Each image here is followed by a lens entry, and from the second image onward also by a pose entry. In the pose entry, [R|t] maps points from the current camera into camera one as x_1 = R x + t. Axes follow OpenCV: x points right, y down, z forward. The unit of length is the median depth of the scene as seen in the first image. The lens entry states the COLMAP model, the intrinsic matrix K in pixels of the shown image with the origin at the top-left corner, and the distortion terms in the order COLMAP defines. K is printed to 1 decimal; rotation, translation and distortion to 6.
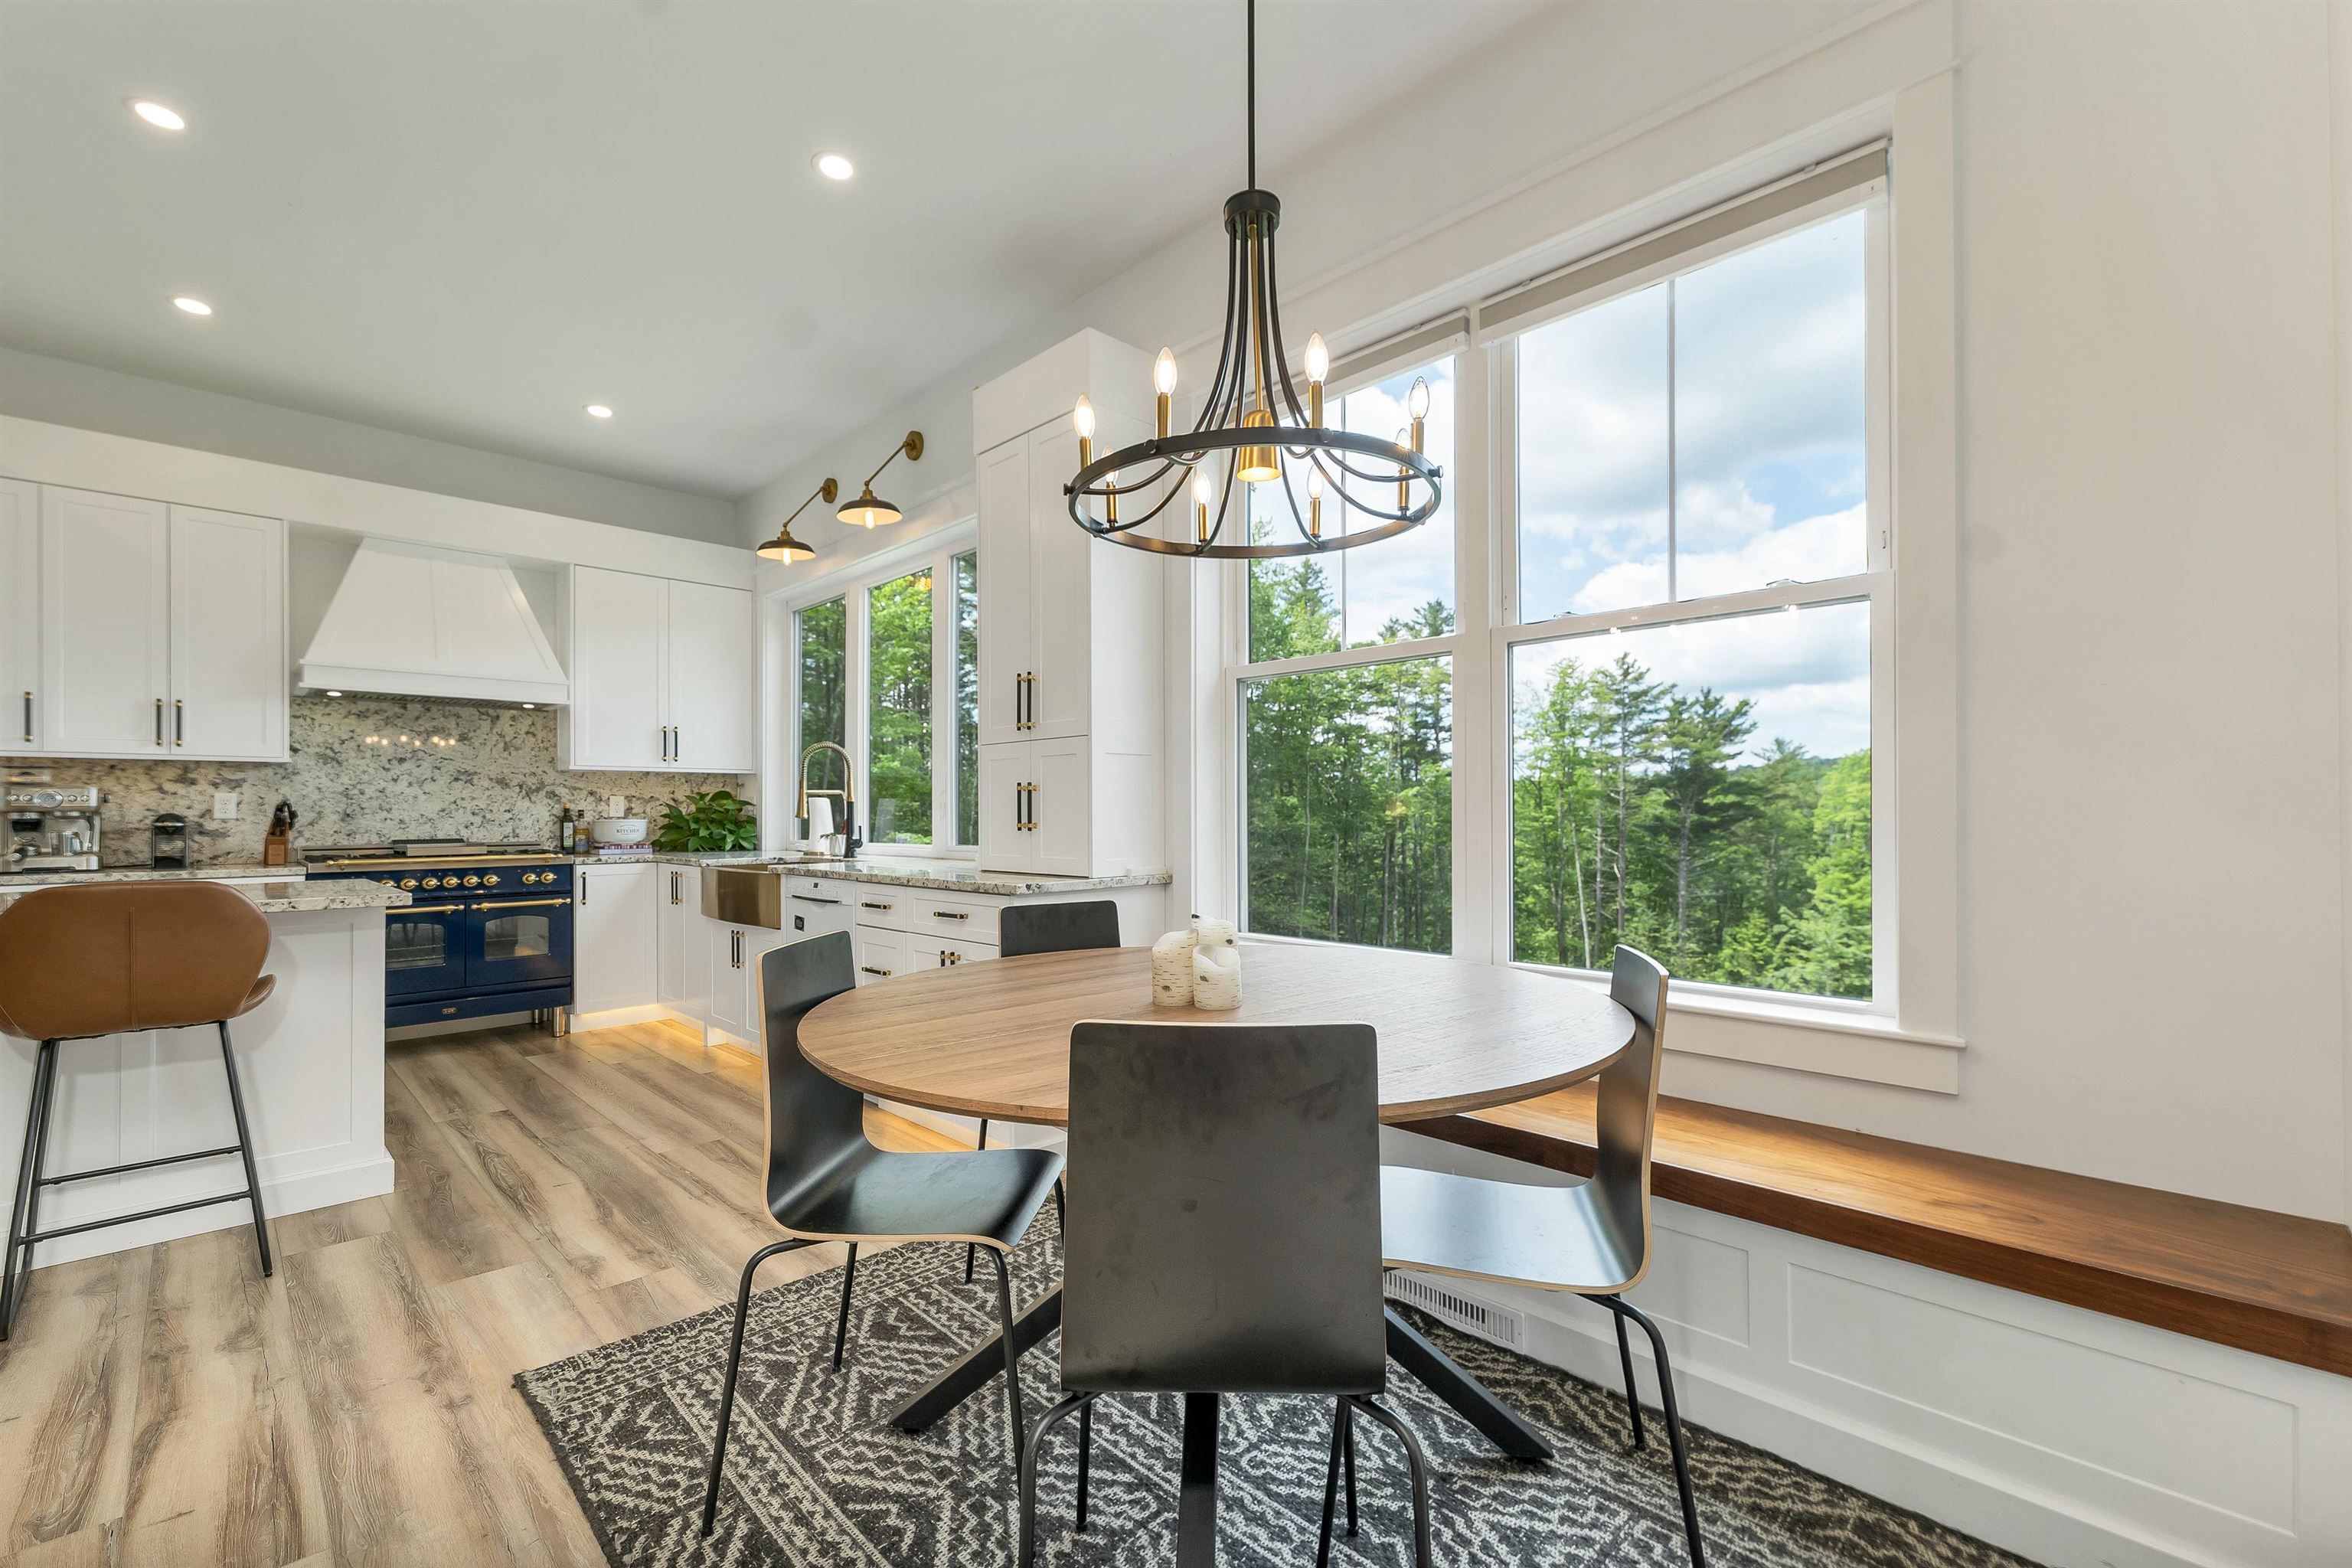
lens RADIAL K [[971.4, 0, 1175.1], [0, 971.4, 795.5], [0, 0, 1]] dist [-0.002754, 0.000344]
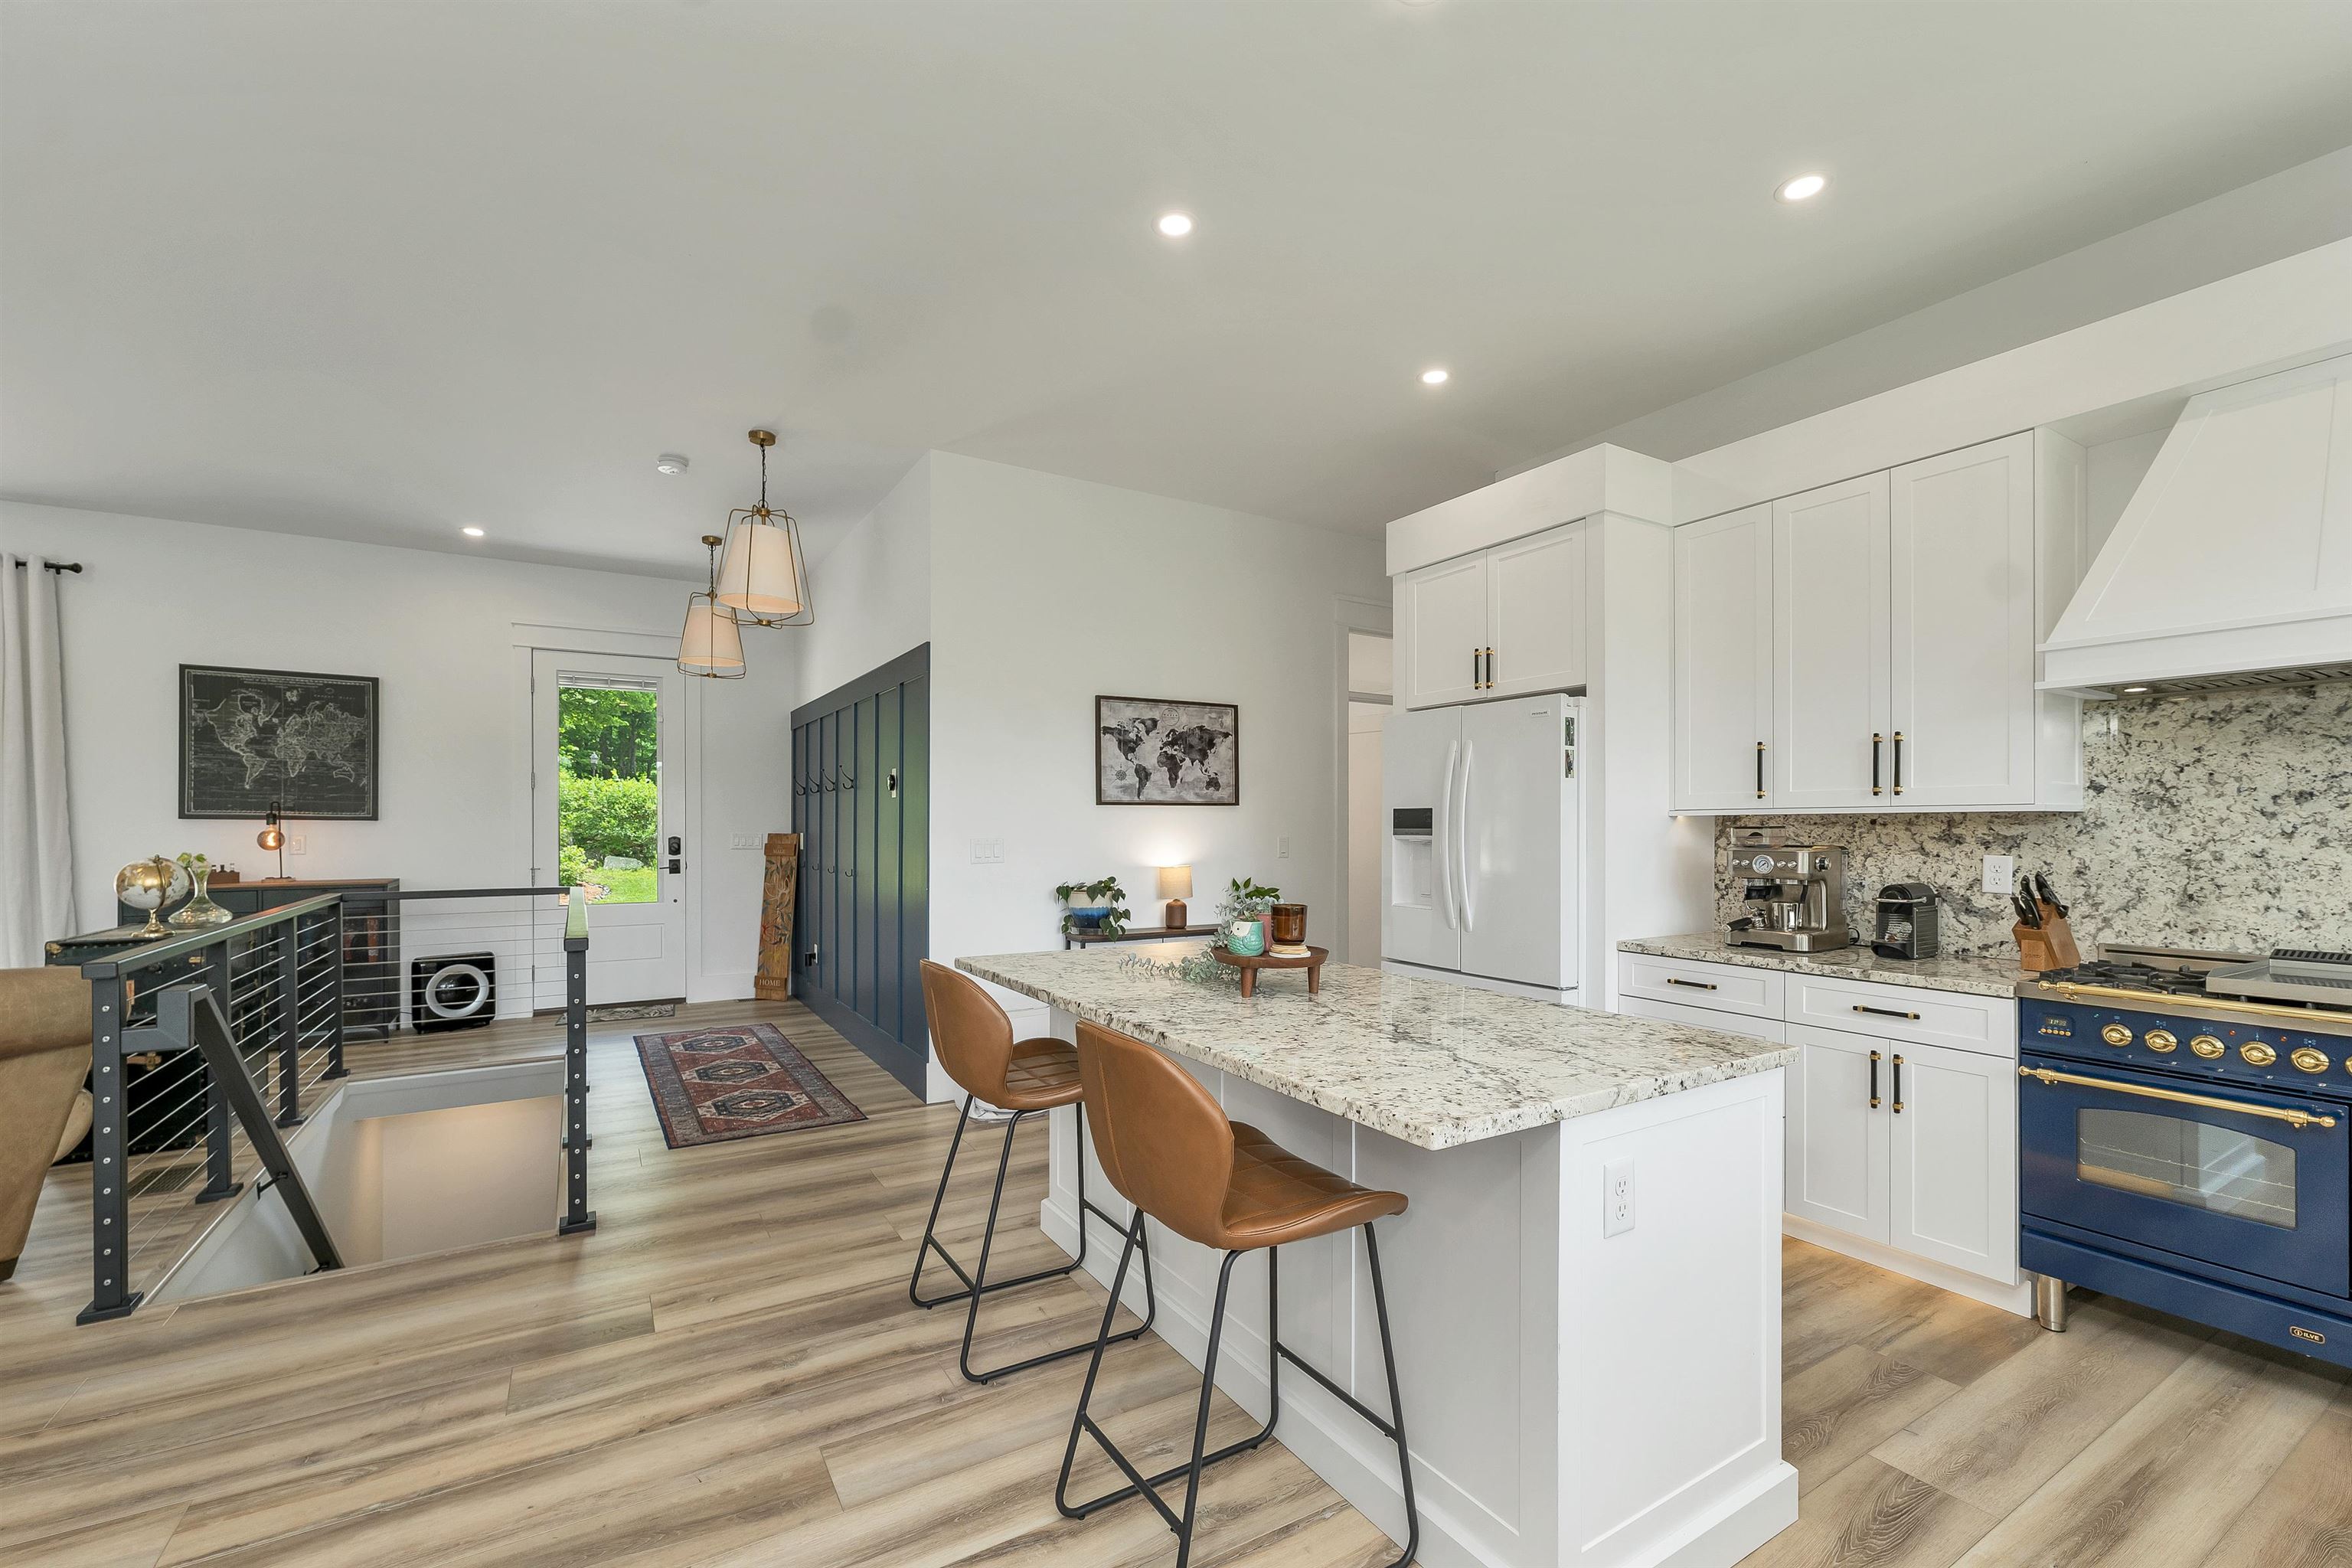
lens RADIAL K [[971.4, 0, 1144.7], [0, 971.4, 838.1], [0, 0, 1]] dist [-0.002754, 0.000344]
pose [[-0.243458, 0.013913, -0.969812, -0.149978], [0.017596, 0.999796, 0.009925, -0.030660], [0.969752, -0.014648, -0.243653, 0.538121]]
